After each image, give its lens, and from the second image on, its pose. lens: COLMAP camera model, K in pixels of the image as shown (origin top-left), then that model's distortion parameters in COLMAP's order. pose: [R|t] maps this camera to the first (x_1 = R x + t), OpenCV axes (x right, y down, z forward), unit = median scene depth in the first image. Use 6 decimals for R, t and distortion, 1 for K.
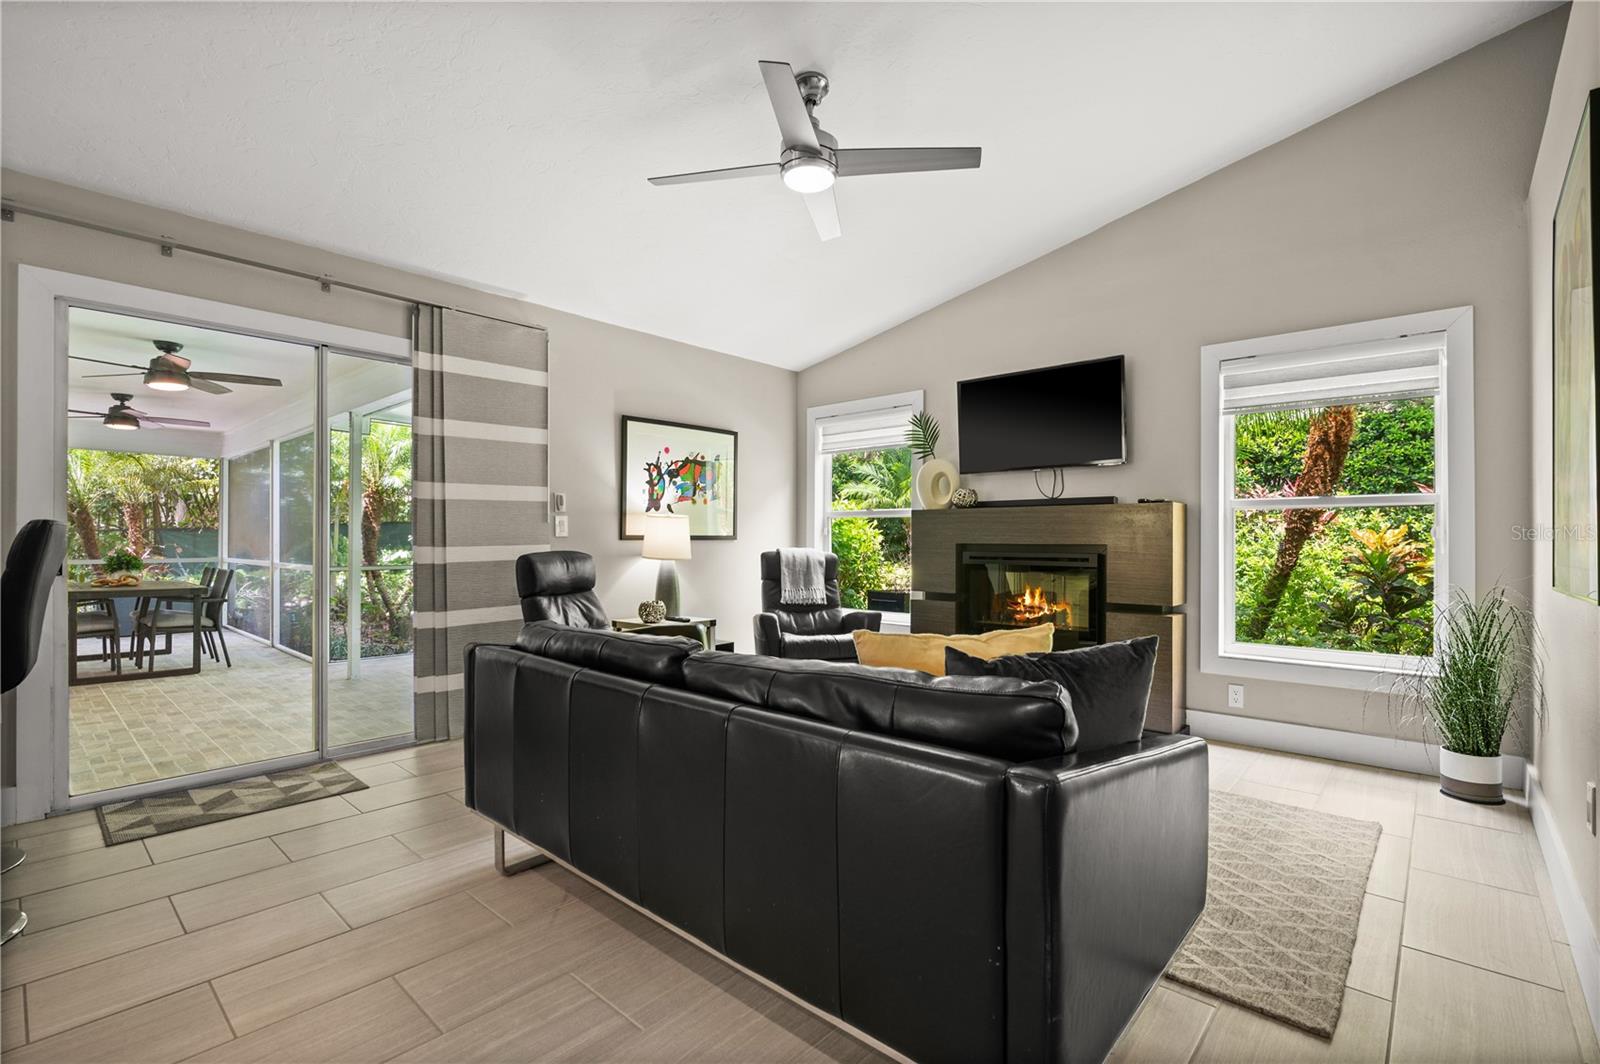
lens RADIAL K [[730.6, 0, 797.5], [0, 730.6, 533.1], [0, 0, 1]] dist [-0.003276, 0.000004]
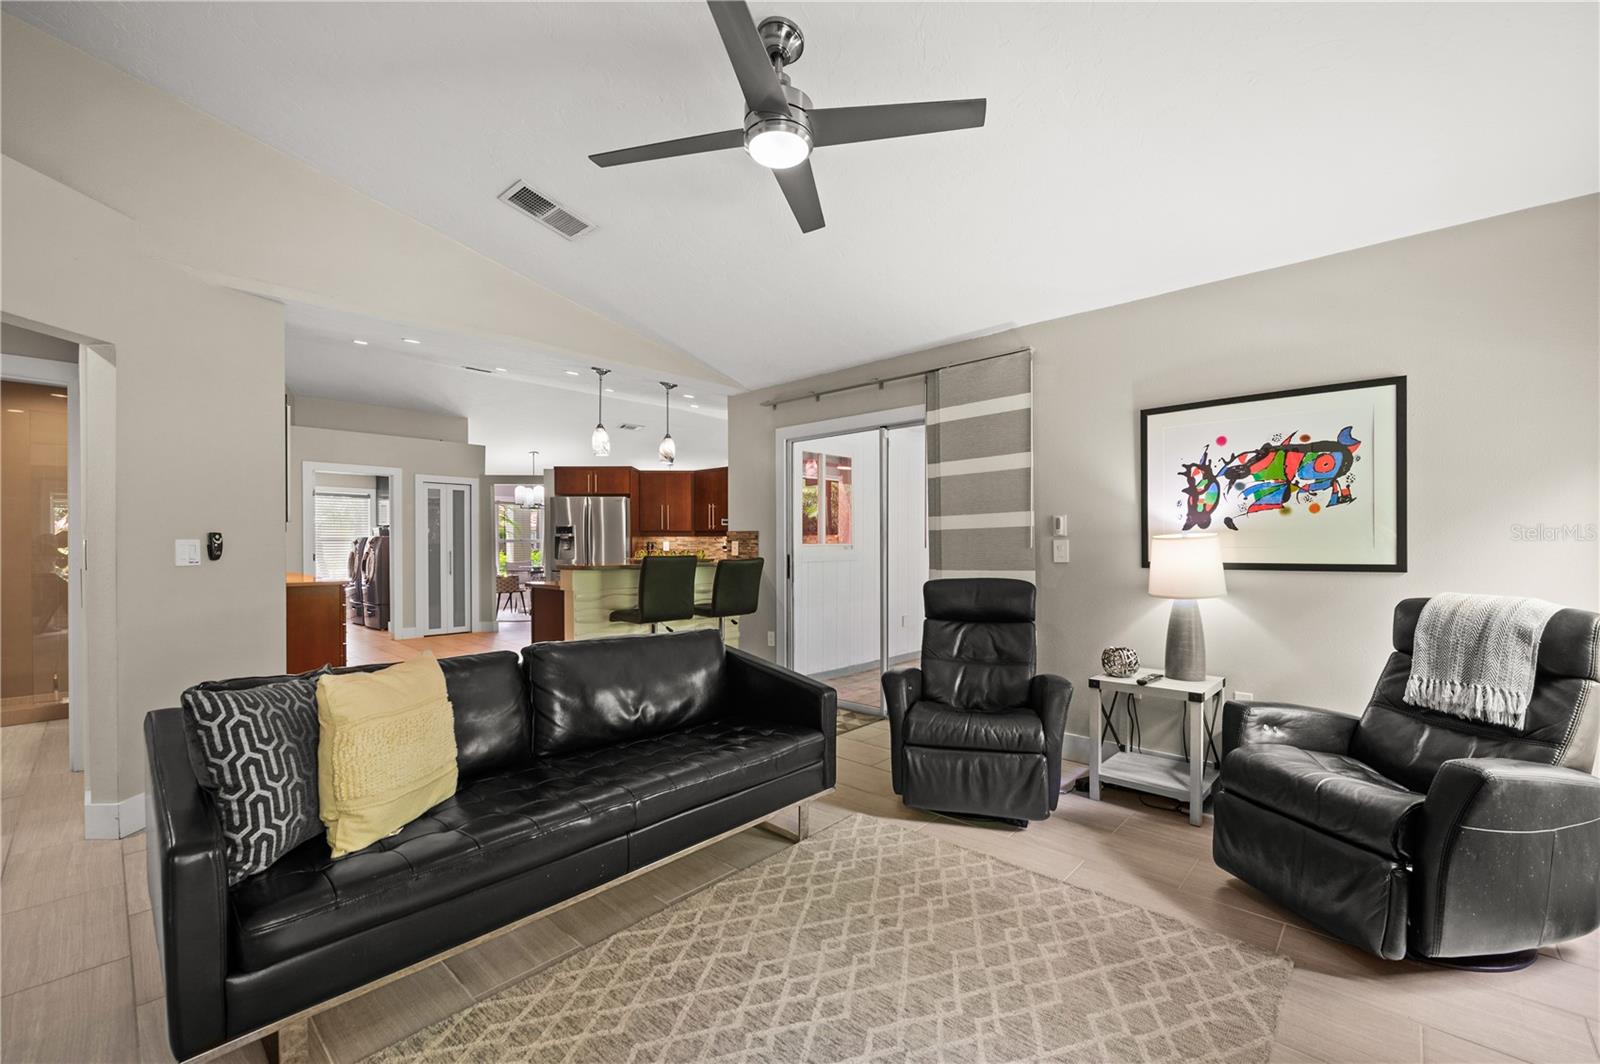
lens RADIAL K [[647.4, 0, 804.2], [0, 647.4, 545.2], [0, 0, 1]] dist [-0.007623, 0.001076]
pose [[-0.005932, -0.000288, -0.999982, 0.445855], [0.011369, 0.999935, -0.000355, -0.018111], [0.999918, -0.011371, -0.005928, 0.610396]]
